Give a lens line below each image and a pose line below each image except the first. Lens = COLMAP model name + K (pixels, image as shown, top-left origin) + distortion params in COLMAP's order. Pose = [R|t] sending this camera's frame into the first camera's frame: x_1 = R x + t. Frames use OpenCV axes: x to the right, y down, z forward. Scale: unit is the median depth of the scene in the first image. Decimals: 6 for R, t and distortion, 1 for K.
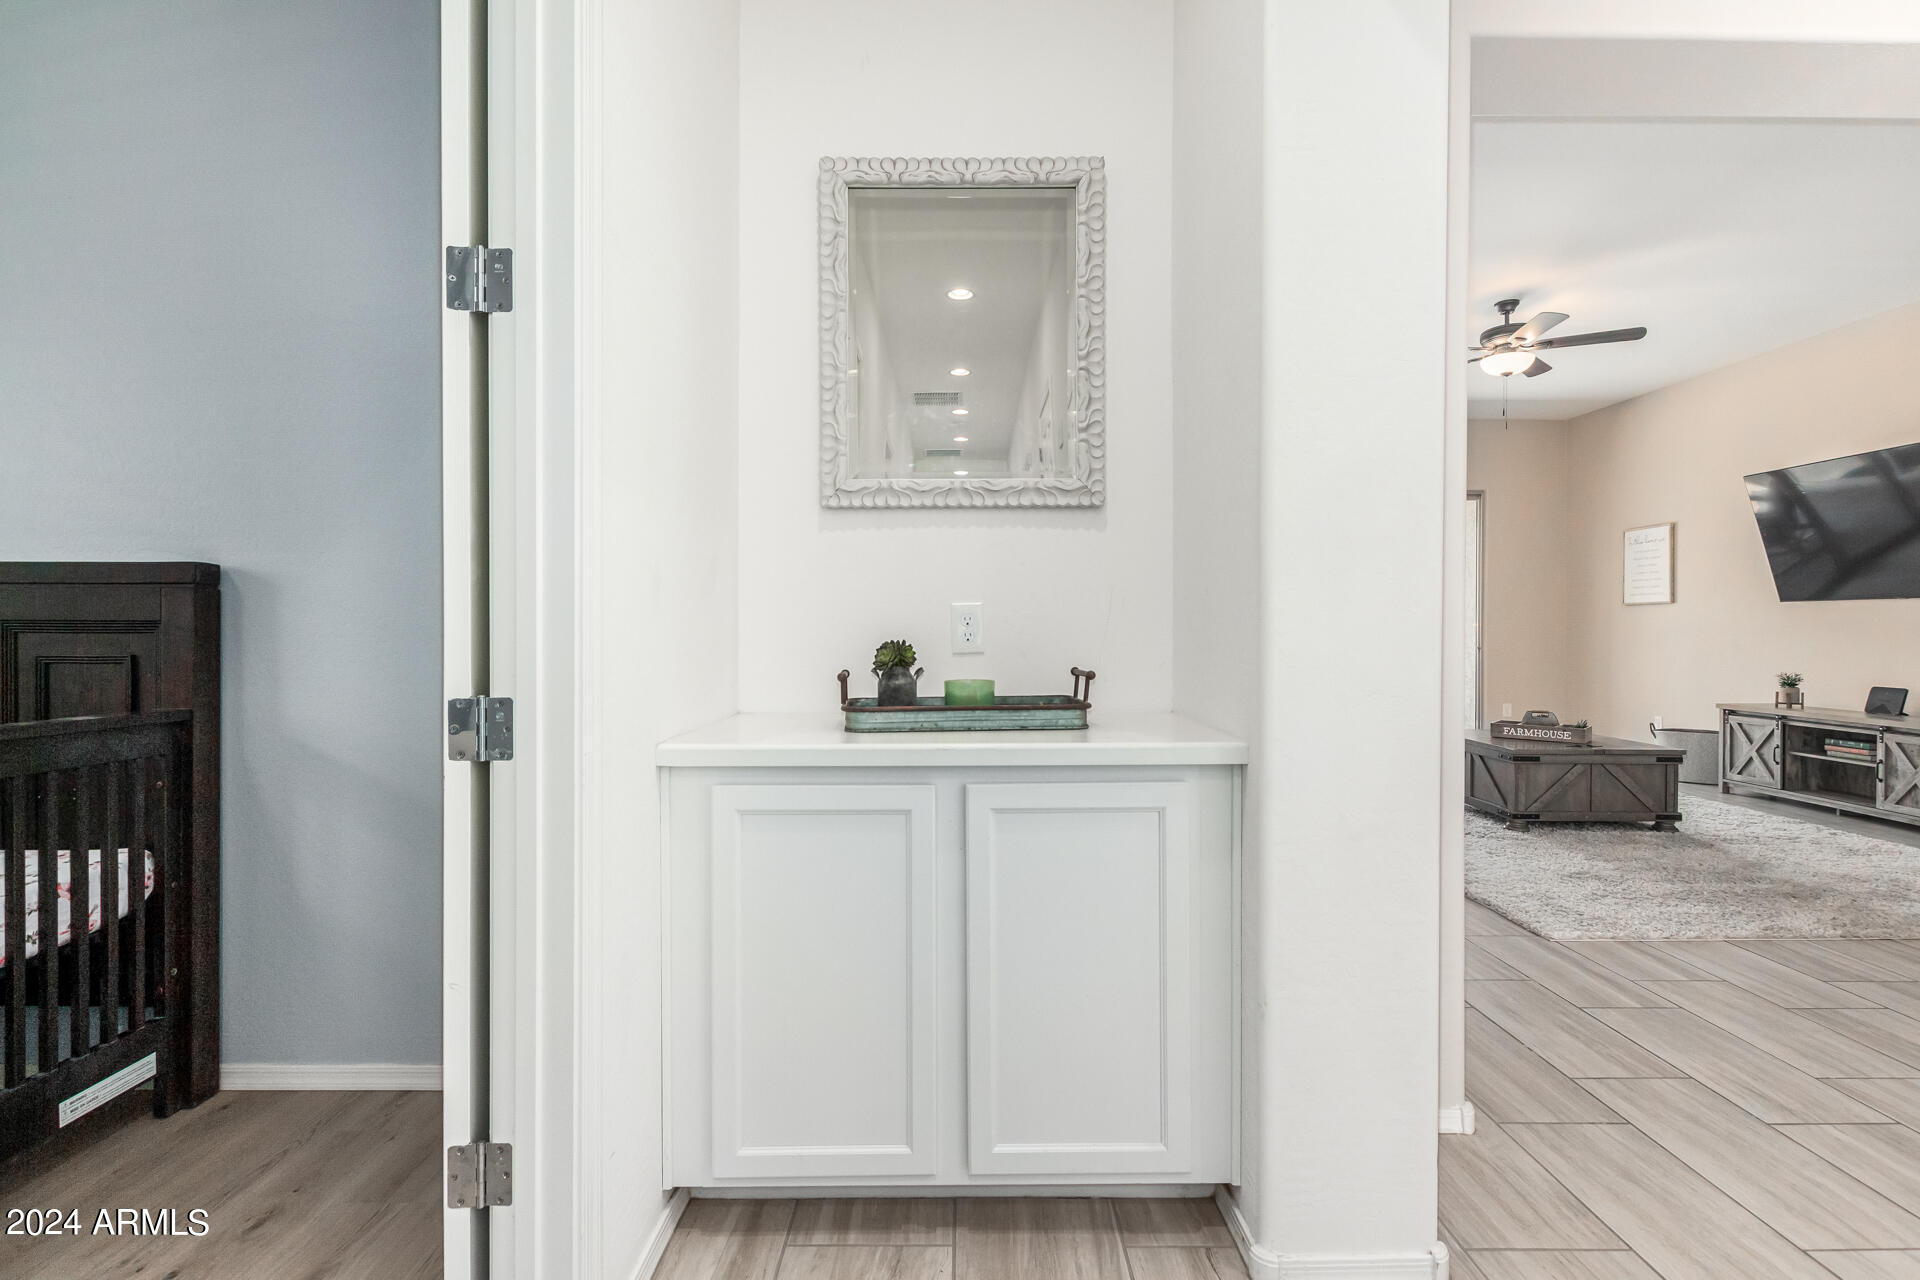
lens RADIAL K [[895.0, 0, 966.7], [0, 895.0, 631.6], [0, 0, 1]] dist [0.000072, 0.000506]
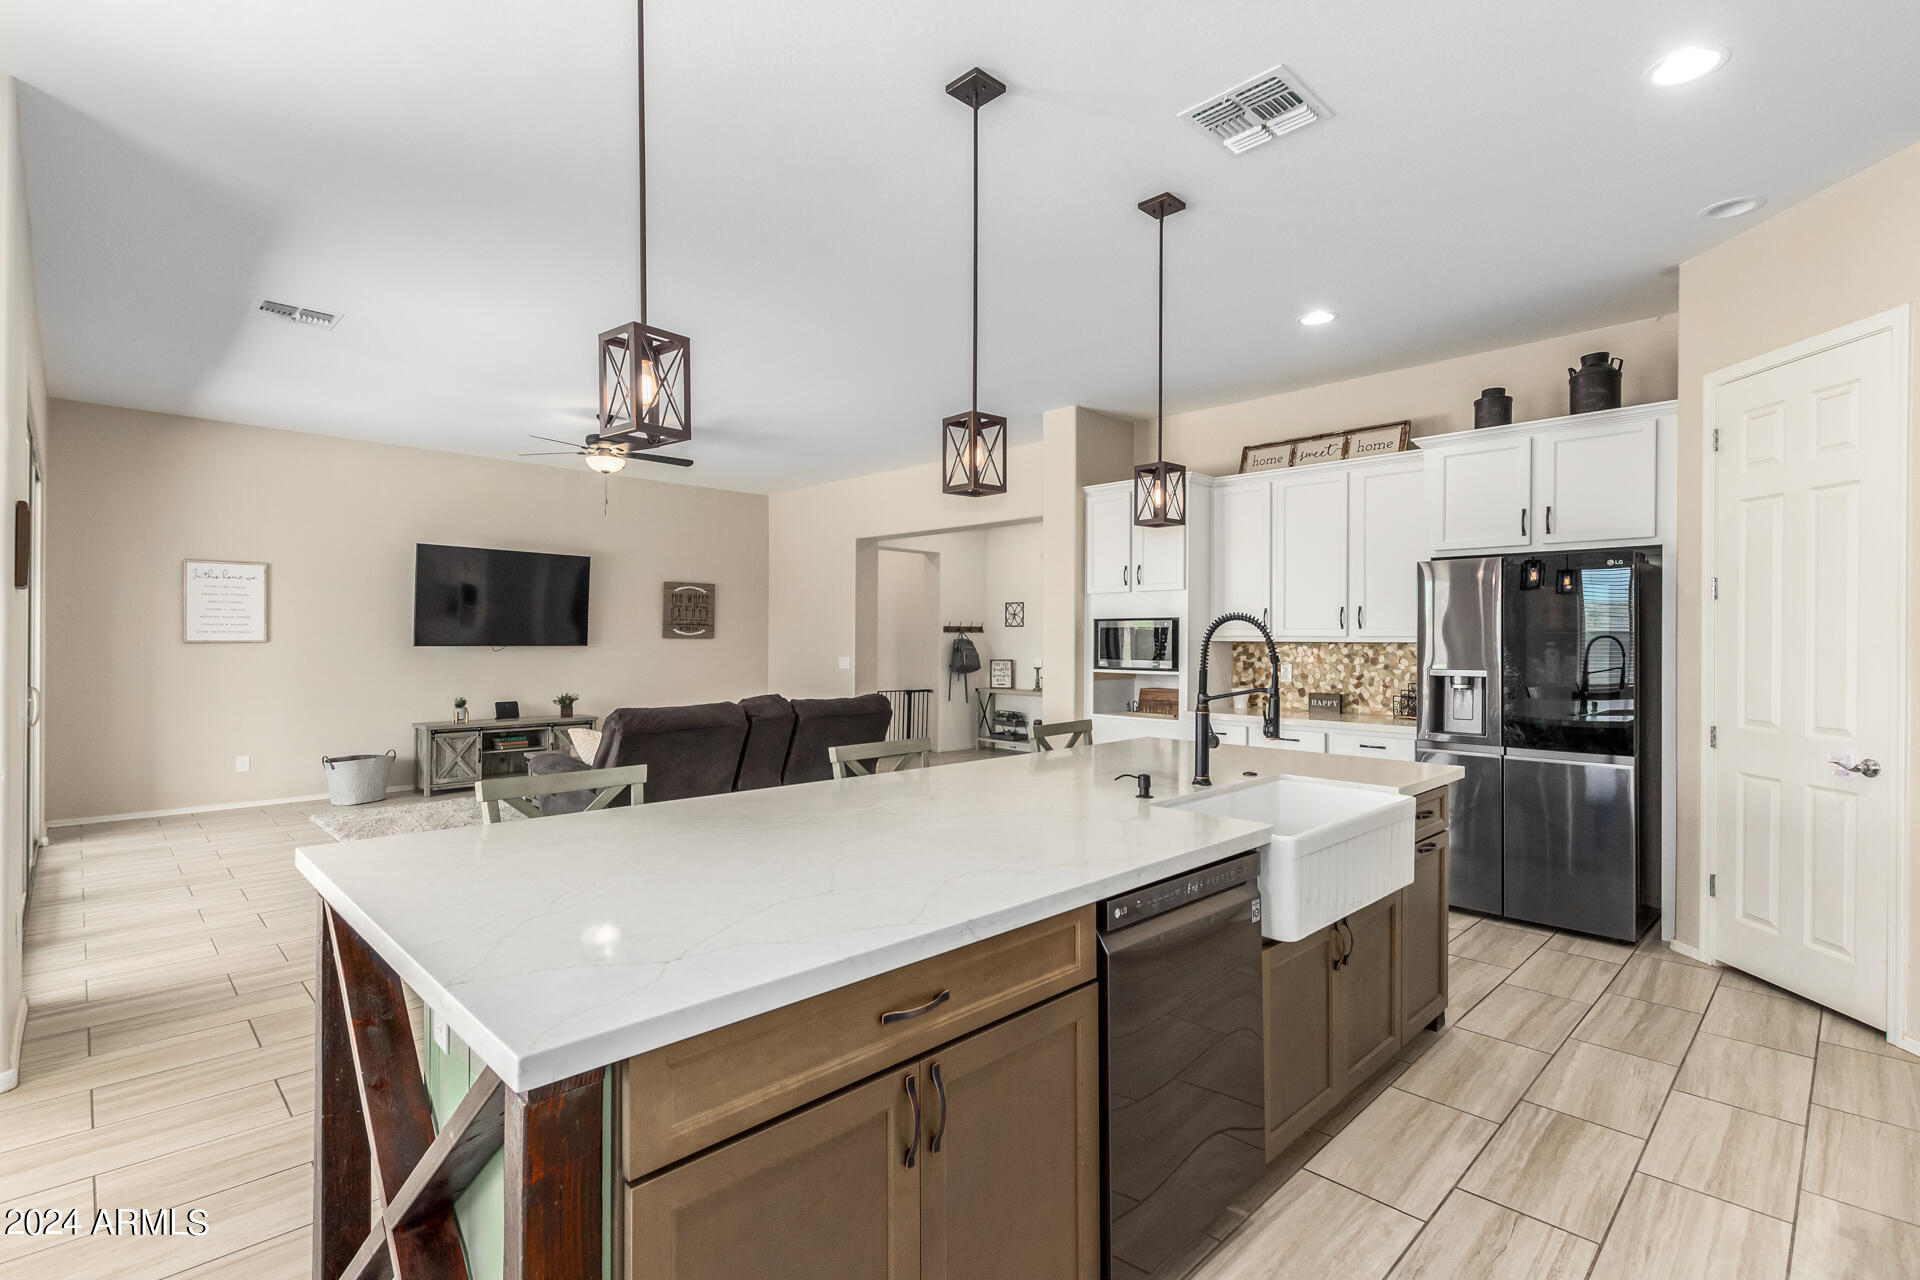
lens RADIAL K [[895.0, 0, 969.7], [0, 895.0, 633.3], [0, 0, 1]] dist [0.000072, 0.000506]
pose [[-0.691210, 0.000815, 0.722653, -0.595281], [-0.000644, 0.999998, -0.001744, -0.048205], [-0.722653, -0.001670, -0.691209, 1.333091]]
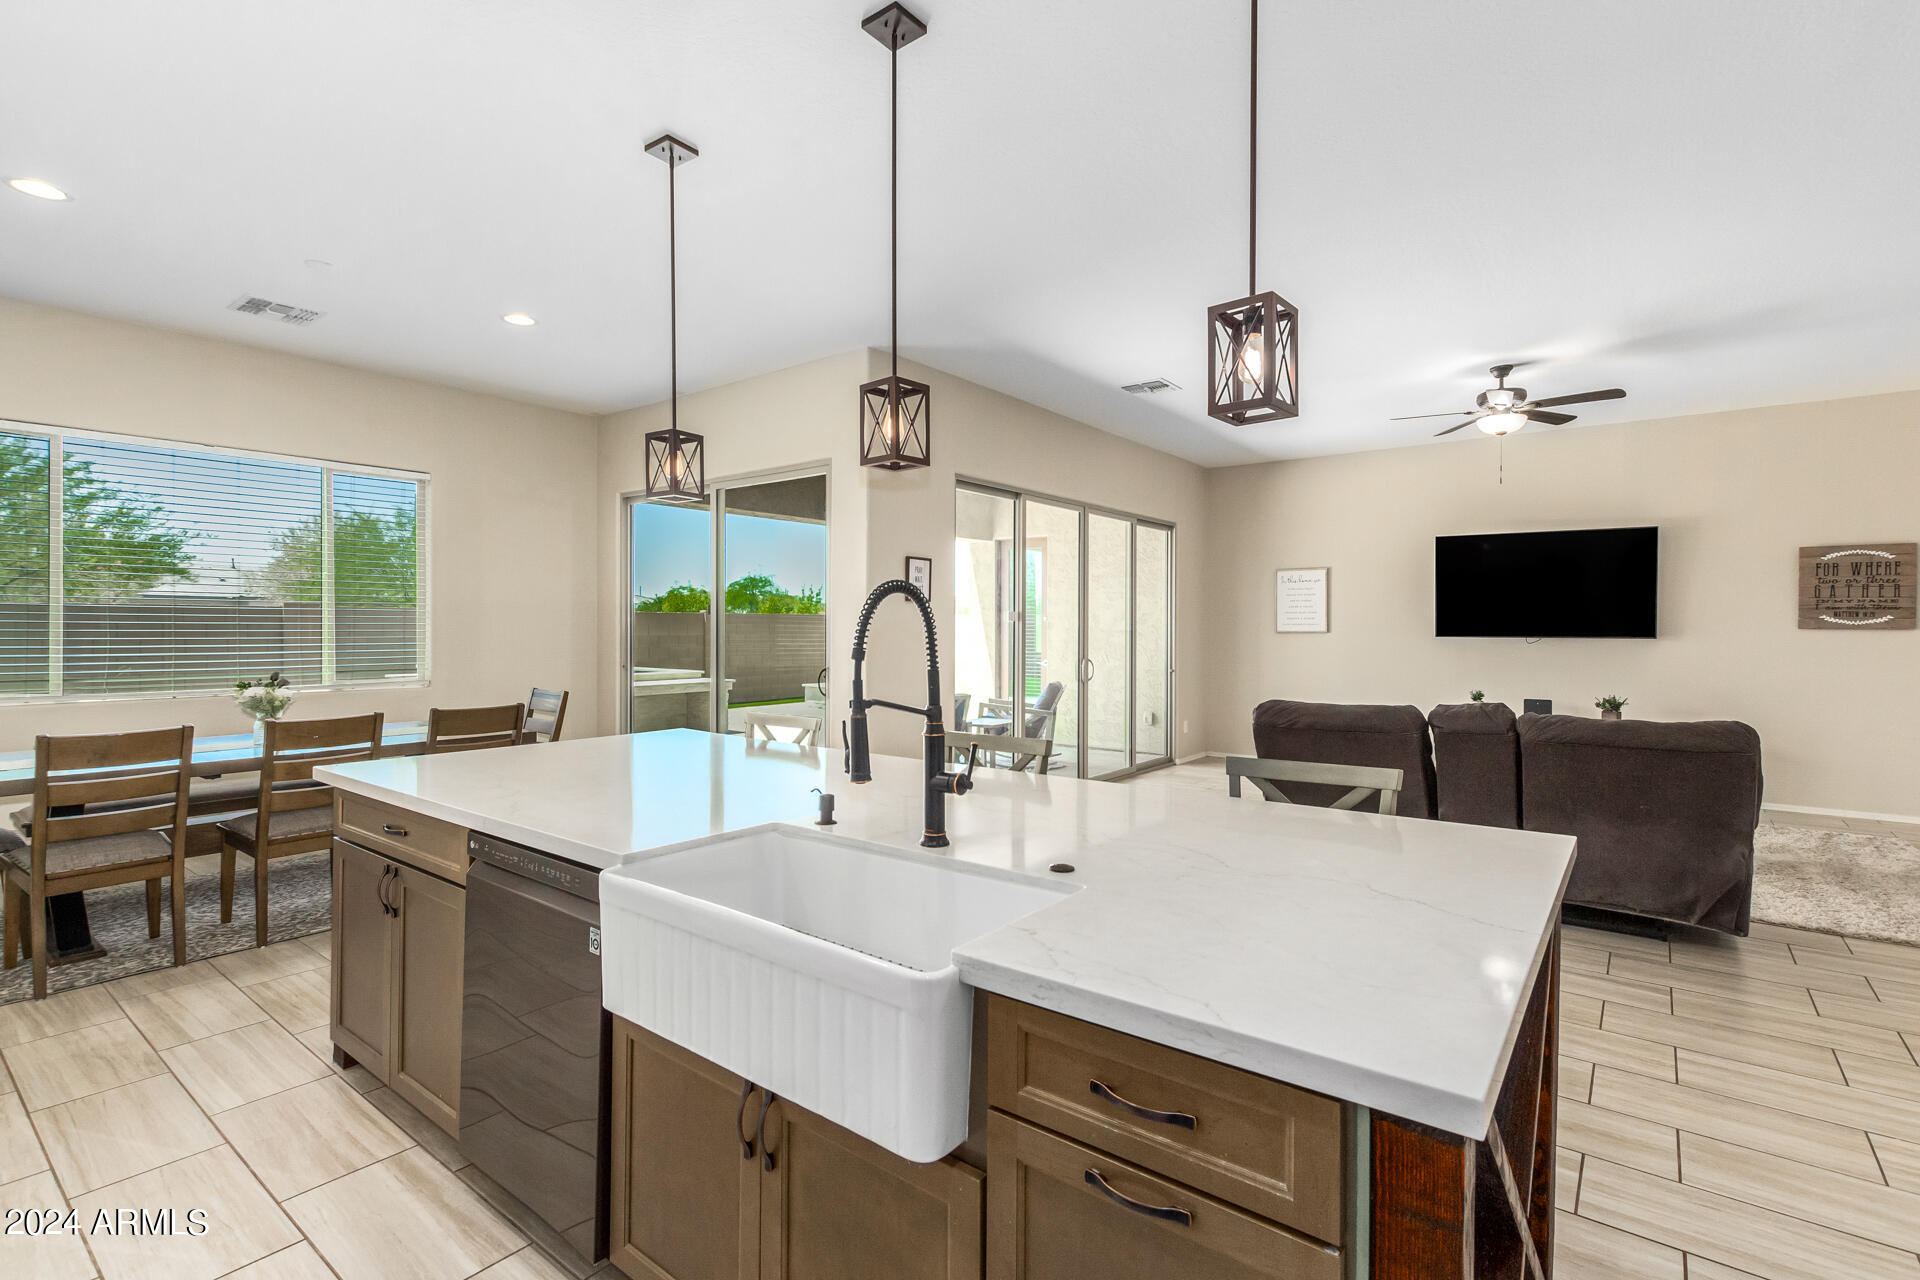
lens RADIAL K [[895.0, 0, 969.9], [0, 895.0, 633.6], [0, 0, 1]] dist [0.000072, 0.000506]
pose [[0.624156, -0.005276, 0.781282, -0.573260], [0.003297, 0.999986, 0.004119, -0.043860], [-0.781293, 0.000005, 0.624164, 0.728133]]
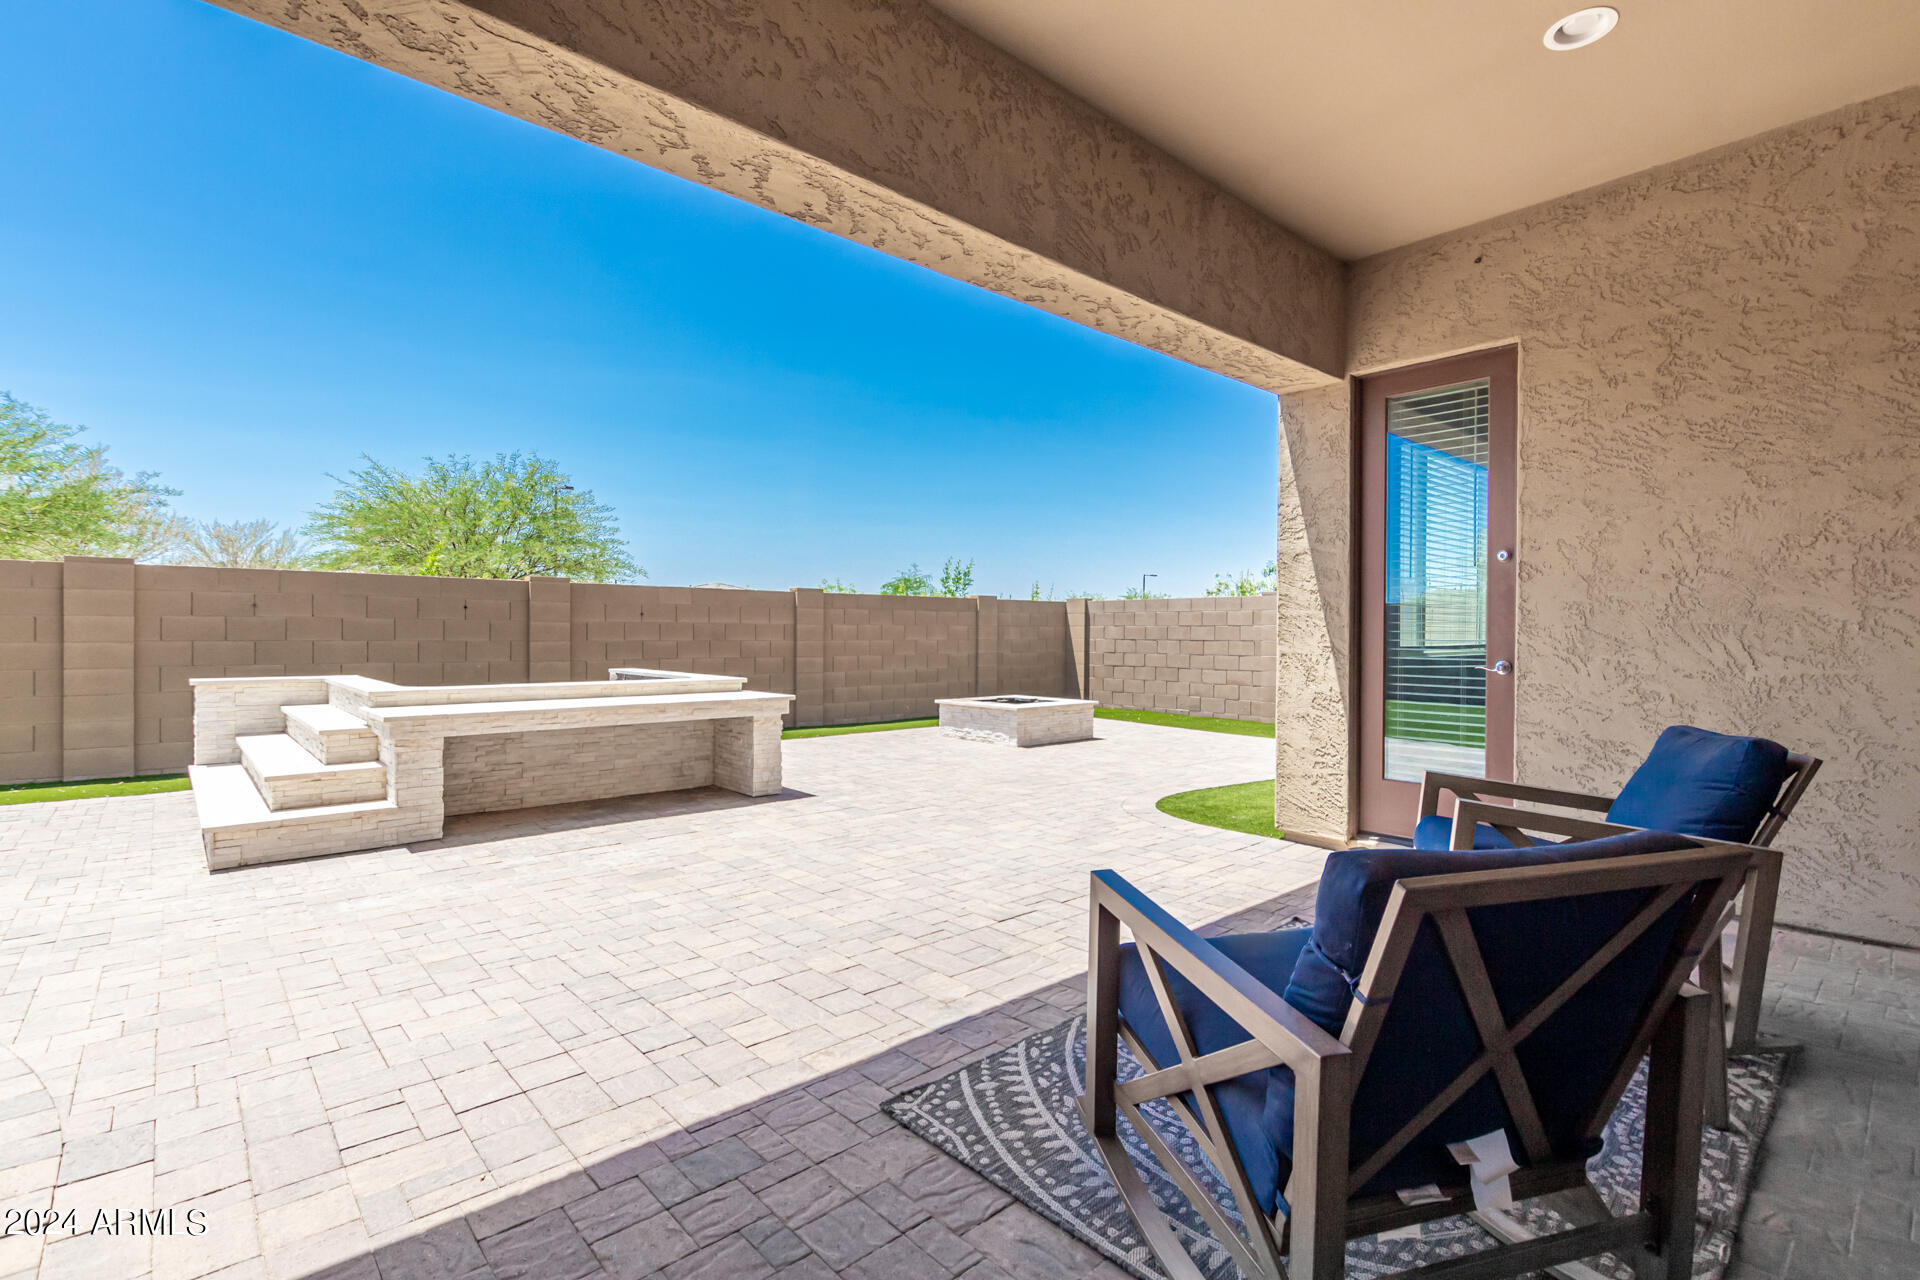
lens RADIAL K [[895.0, 0, 965.6], [0, 895.0, 631.4], [0, 0, 1]] dist [0.000072, 0.000506]
pose [[0.749784, 0.002262, 0.661678, 0.143569], [0.000282, 0.999993, -0.003739, -0.003825], [-0.661682, 0.002990, 0.749778, 1.490912]]
